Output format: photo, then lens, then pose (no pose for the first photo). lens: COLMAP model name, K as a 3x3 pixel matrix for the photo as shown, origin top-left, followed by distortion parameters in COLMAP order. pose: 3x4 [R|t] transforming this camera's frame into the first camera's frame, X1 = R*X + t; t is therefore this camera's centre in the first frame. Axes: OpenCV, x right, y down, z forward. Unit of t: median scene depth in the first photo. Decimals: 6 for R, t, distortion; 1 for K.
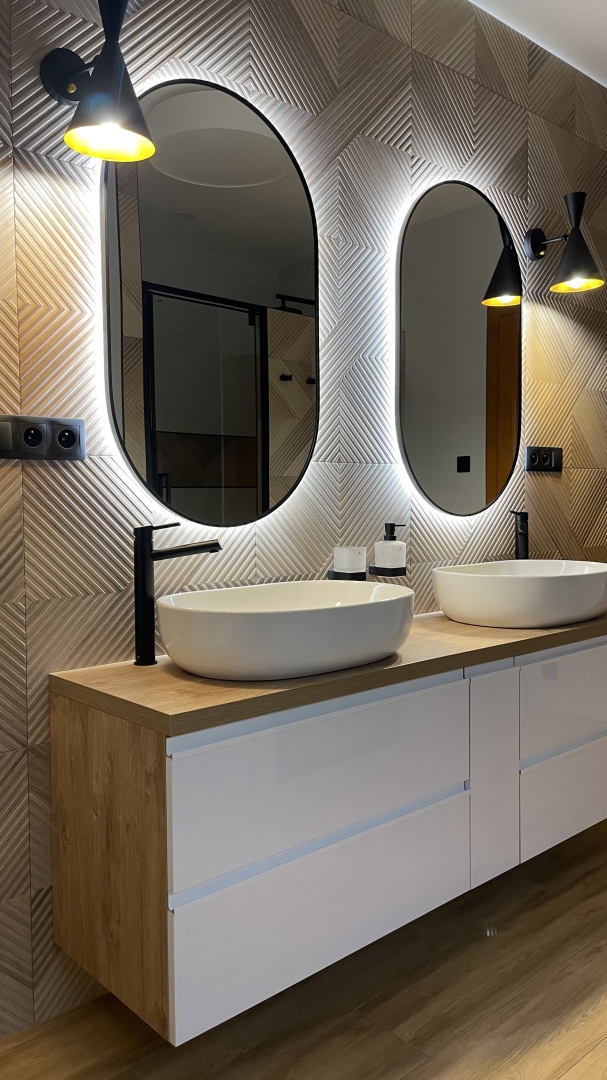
lens RADIAL K [[823.1, 0, 301.0], [0, 823.1, 541.0], [0, 0, 1]] dist [0.071717, -0.102236]
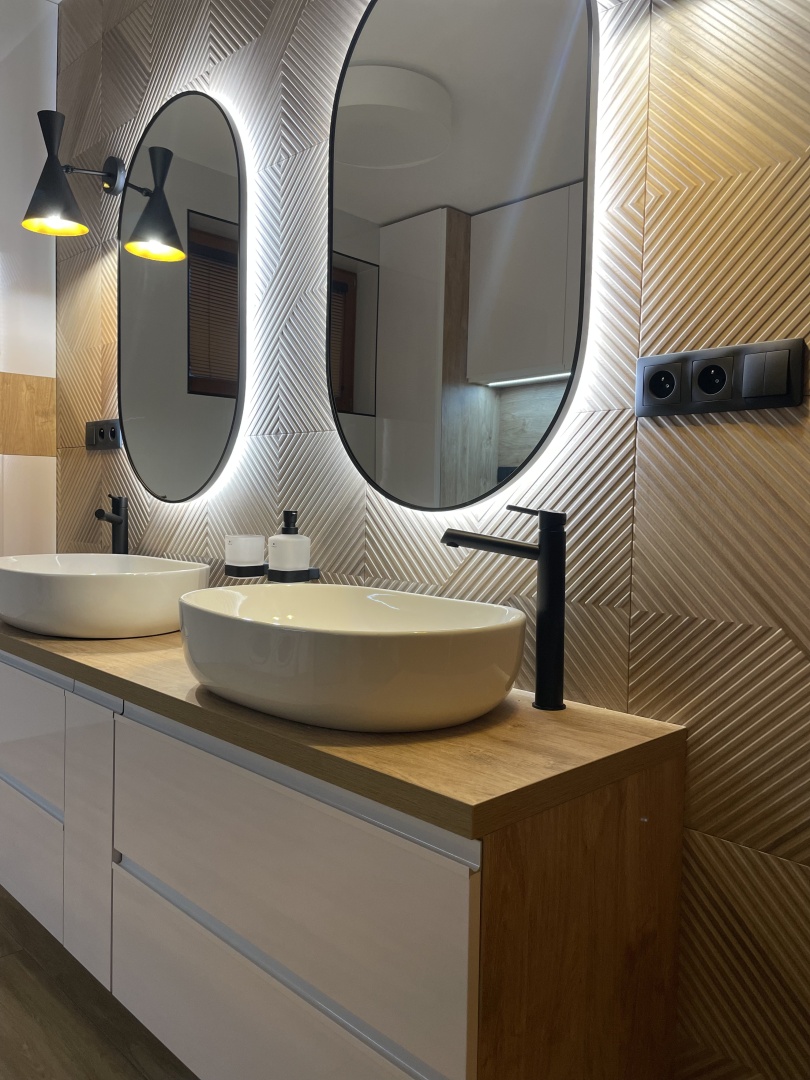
lens RADIAL K [[823.4, 0, 408.3], [0, 823.4, 538.1], [0, 0, 1]] dist [0.073411, -0.107028]
pose [[0.051080, 0.058704, -0.996968, 0.961817], [-0.075536, 0.995639, 0.054756, -0.051634], [0.995834, 0.072510, 0.055291, 1.193634]]
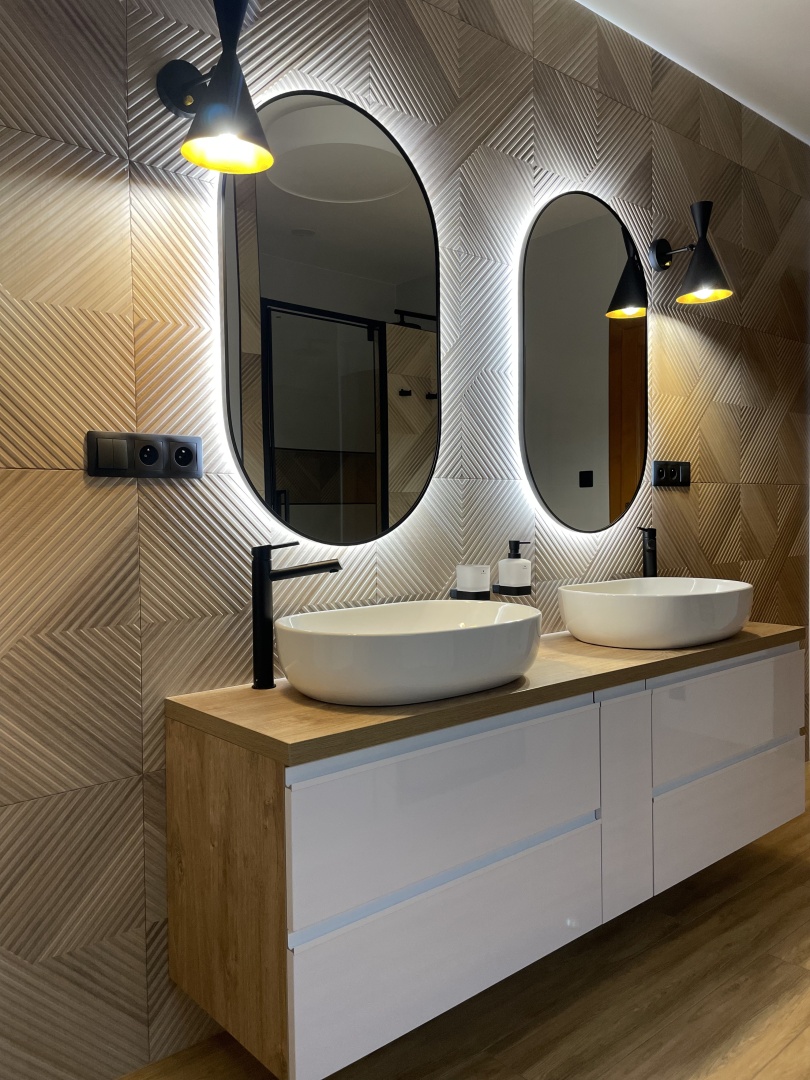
lens RADIAL K [[823.4, 0, 401.4], [0, 823.4, 539.9], [0, 0, 1]] dist [0.073411, -0.107028]
pose [[0.999761, -0.004230, -0.021431, -0.004858], [0.003801, 0.999792, -0.020062, -0.003929], [0.021511, 0.019976, 0.999569, 0.027717]]
